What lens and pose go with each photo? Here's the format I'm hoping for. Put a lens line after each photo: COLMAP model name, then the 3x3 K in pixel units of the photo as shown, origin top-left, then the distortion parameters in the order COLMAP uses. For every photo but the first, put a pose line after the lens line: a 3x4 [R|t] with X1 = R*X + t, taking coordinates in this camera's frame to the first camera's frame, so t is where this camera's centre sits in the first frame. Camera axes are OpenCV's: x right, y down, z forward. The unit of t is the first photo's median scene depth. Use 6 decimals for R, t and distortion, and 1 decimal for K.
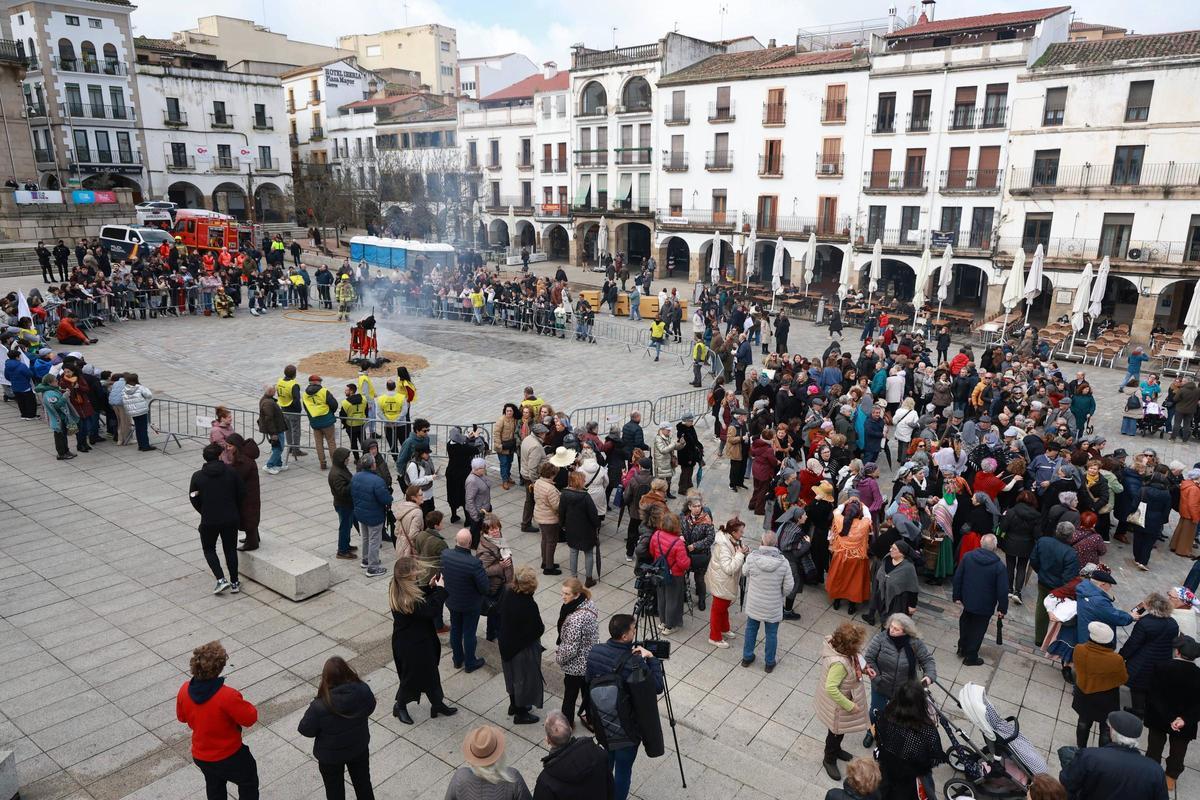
lens RADIAL K [[803.6, 0, 608.4], [0, 803.6, 396.8], [0, 0, 1]] dist [0.004722, 0.003978]
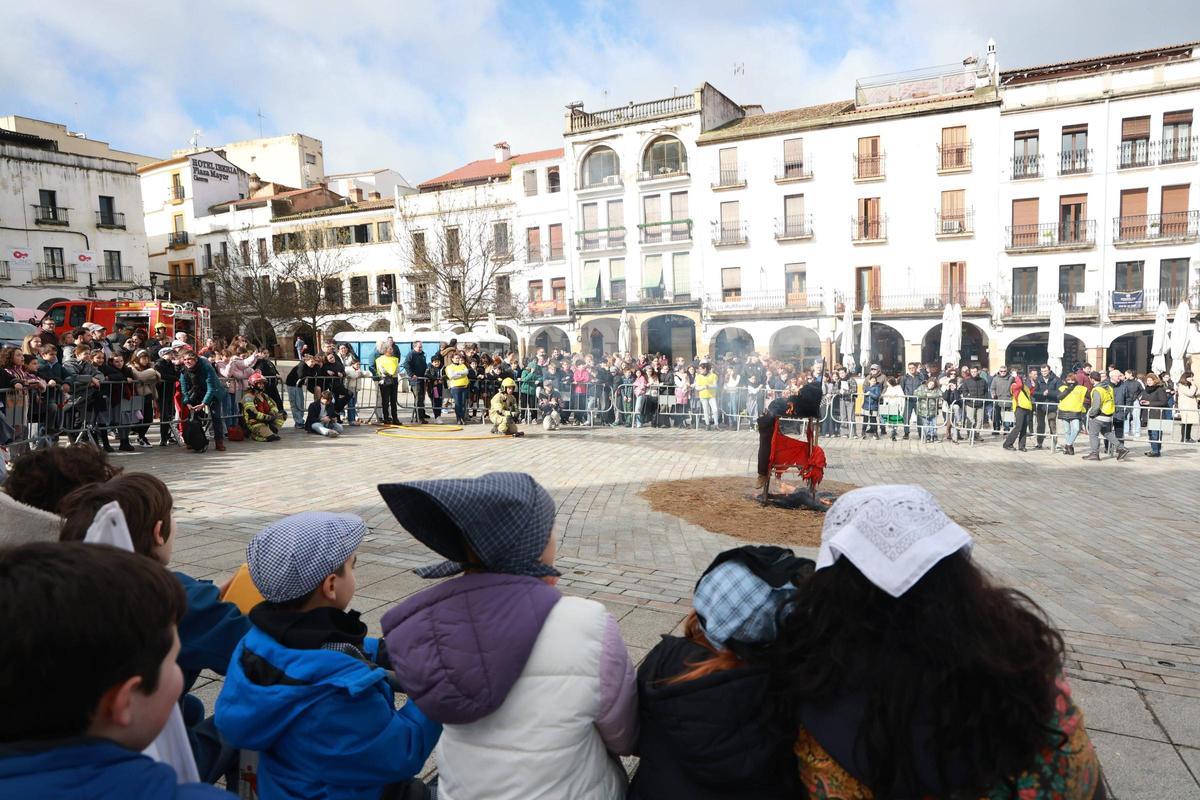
lens RADIAL K [[803.6, 0, 607.6], [0, 803.6, 408.7], [0, 0, 1]] dist [0.004722, 0.003978]
pose [[0.972192, -0.062664, 0.225645, -0.210628], [0.097778, 0.984147, -0.147968, -0.017485], [-0.212795, 0.165916, 0.962907, 0.278818]]
